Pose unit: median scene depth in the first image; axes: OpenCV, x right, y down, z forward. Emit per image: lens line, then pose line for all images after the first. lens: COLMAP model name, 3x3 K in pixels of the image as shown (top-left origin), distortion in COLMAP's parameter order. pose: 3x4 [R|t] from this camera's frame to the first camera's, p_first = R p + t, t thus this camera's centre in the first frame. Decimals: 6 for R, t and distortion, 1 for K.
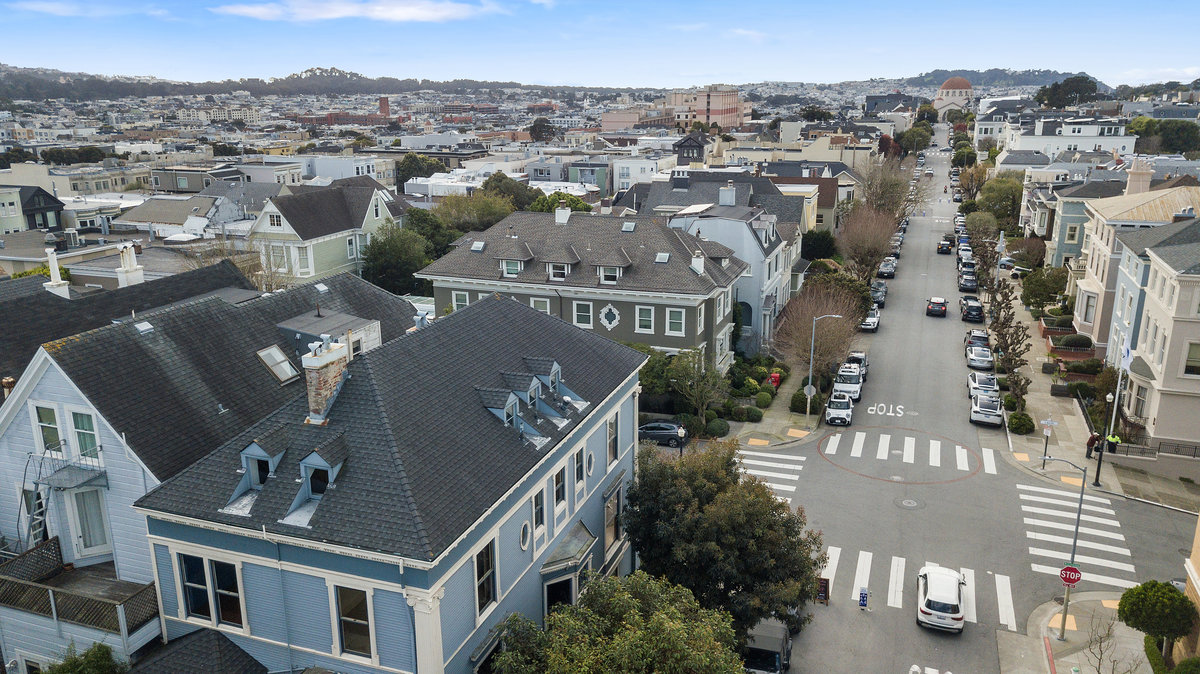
lens RADIAL K [[917.2, 0, 600.3], [0, 917.2, 337.4], [0, 0, 1]] dist [0.008660, 0.012796]
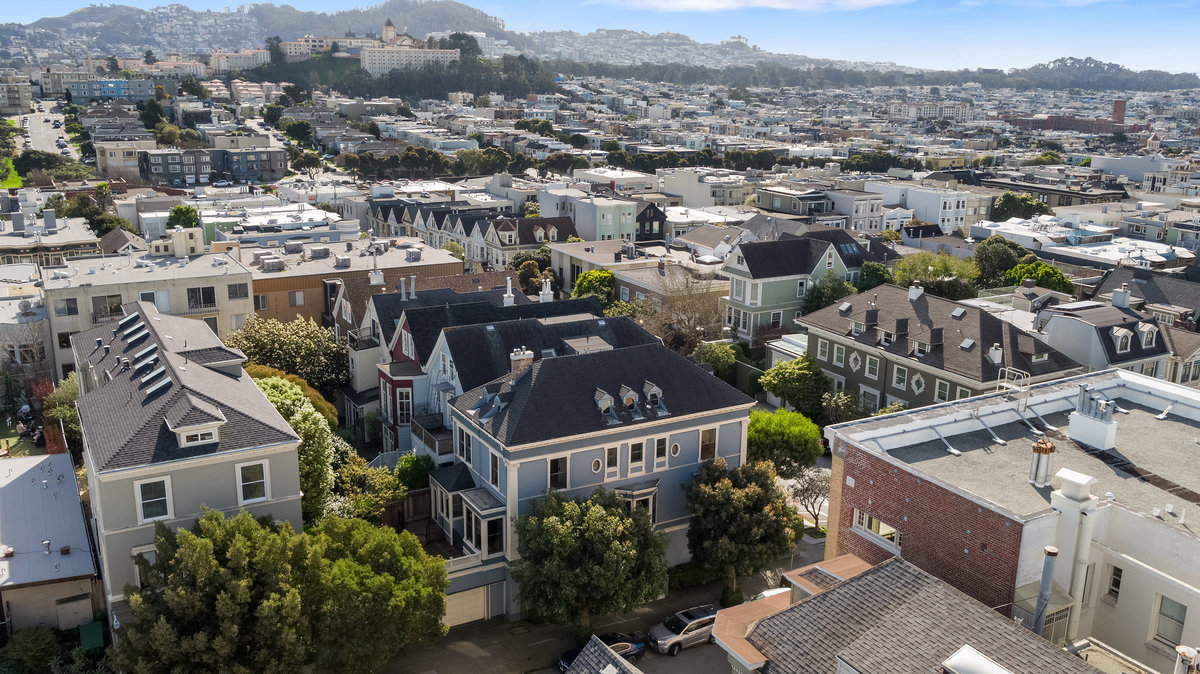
lens RADIAL K [[1027.5, 0, 599.9], [0, 1027.5, 337.2], [0, 0, 1]] dist [-0.013251, -0.006179]
pose [[0.758516, 0.185553, -0.624679, 0.280406], [-0.195027, 0.979306, 0.054079, -0.039602], [0.621786, 0.080810, 0.779007, -0.165368]]
